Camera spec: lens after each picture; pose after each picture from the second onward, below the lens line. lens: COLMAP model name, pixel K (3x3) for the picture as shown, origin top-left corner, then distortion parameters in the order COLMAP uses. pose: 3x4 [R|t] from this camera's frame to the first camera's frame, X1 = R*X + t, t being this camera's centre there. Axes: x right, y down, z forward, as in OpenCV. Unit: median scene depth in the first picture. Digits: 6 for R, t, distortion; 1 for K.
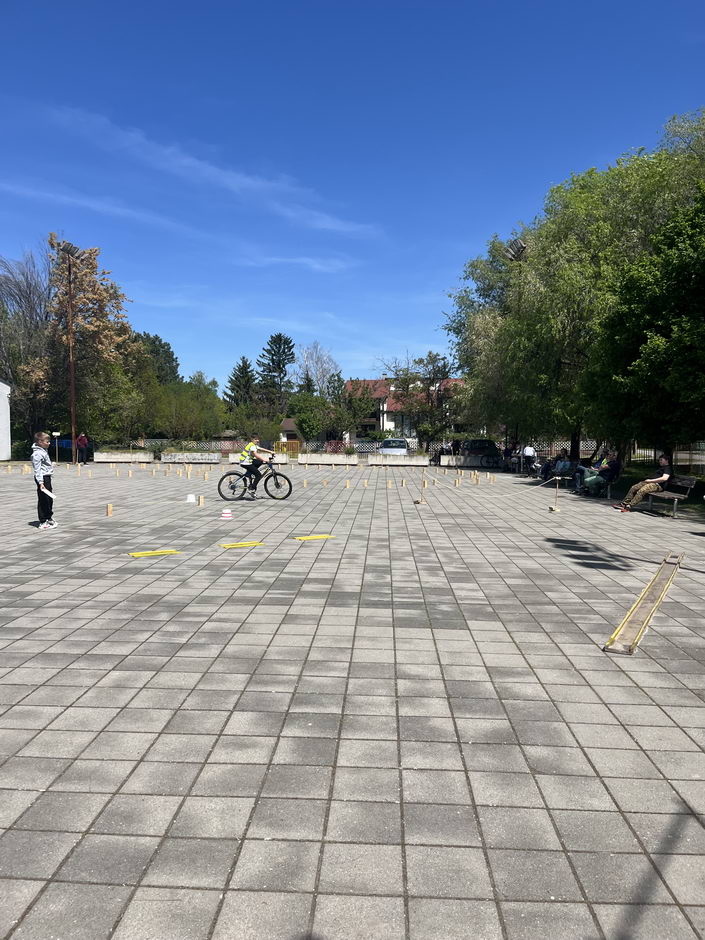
lens RADIAL K [[717.5, 0, 362.4], [0, 717.5, 470.4], [0, 0, 1]] dist [0.076753, -0.099534]
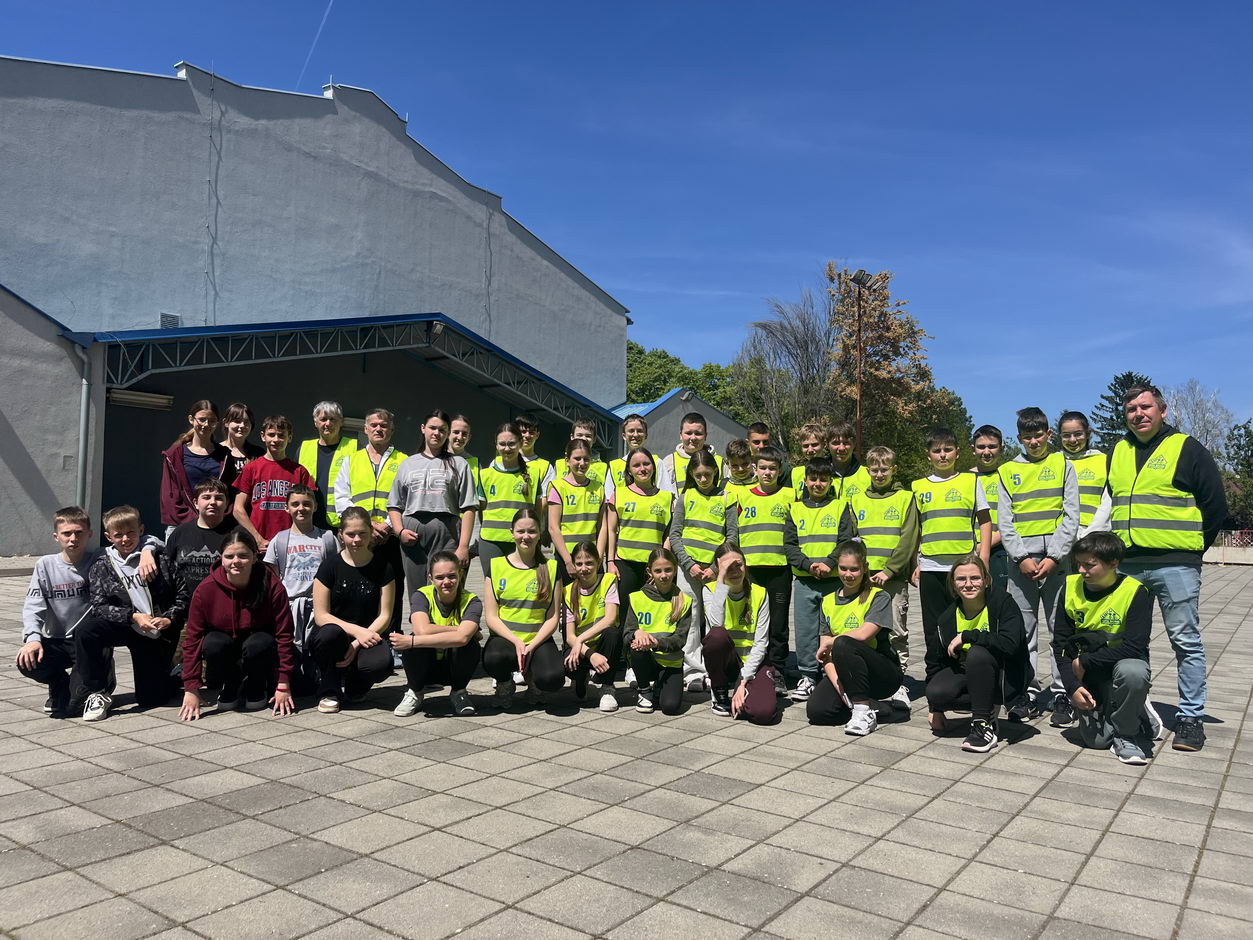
lens RADIAL K [[956.4, 0, 626.5], [0, 956.4, 470.0], [0, 0, 1]] dist [0.076753, -0.099534]
pose [[0.840151, -0.020548, -0.541964, -0.314120], [-0.037837, 0.994627, -0.096365, 0.071023], [0.541032, 0.101468, 0.834859, 0.072405]]
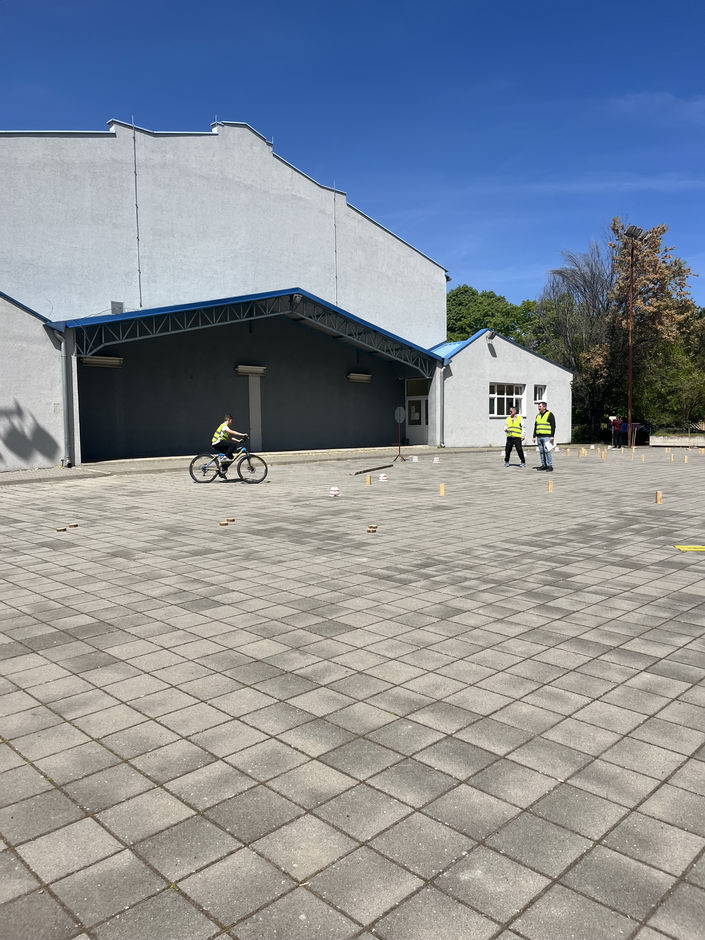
lens RADIAL K [[717.5, 0, 362.4], [0, 717.5, 470.4], [0, 0, 1]] dist [0.076753, -0.099534]
pose [[0.741586, 0.036325, -0.669874, 0.007666], [-0.020585, 0.999295, 0.031399, -0.007739], [0.670542, -0.009496, 0.741811, 0.042530]]
